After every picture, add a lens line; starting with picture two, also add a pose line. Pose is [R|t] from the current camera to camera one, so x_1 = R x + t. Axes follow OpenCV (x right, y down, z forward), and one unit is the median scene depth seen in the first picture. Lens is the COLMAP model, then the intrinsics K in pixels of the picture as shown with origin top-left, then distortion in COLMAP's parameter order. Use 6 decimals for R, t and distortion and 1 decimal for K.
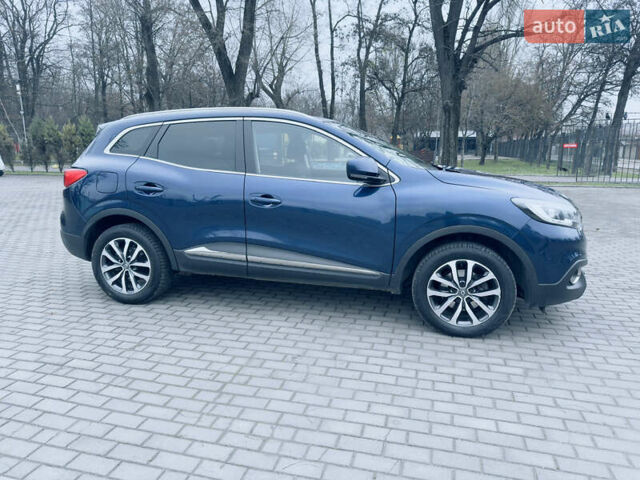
lens RADIAL K [[465.3, 0, 321.9], [0, 465.3, 224.6], [0, 0, 1]] dist [0.074740, -0.152203]
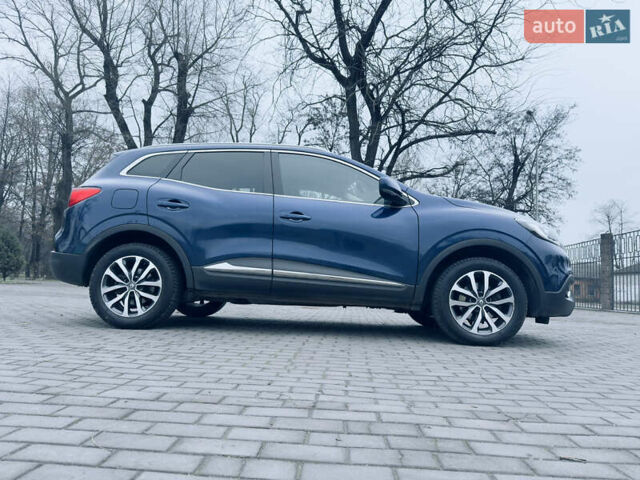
lens RADIAL K [[465.3, 0, 321.9], [0, 465.3, 224.6], [0, 0, 1]] dist [0.074740, -0.152203]
pose [[0.975597, 0.067889, 0.208809, -0.256333], [-0.001435, 0.952950, -0.303124, 0.259321], [-0.219563, 0.295427, 0.929793, 0.011013]]
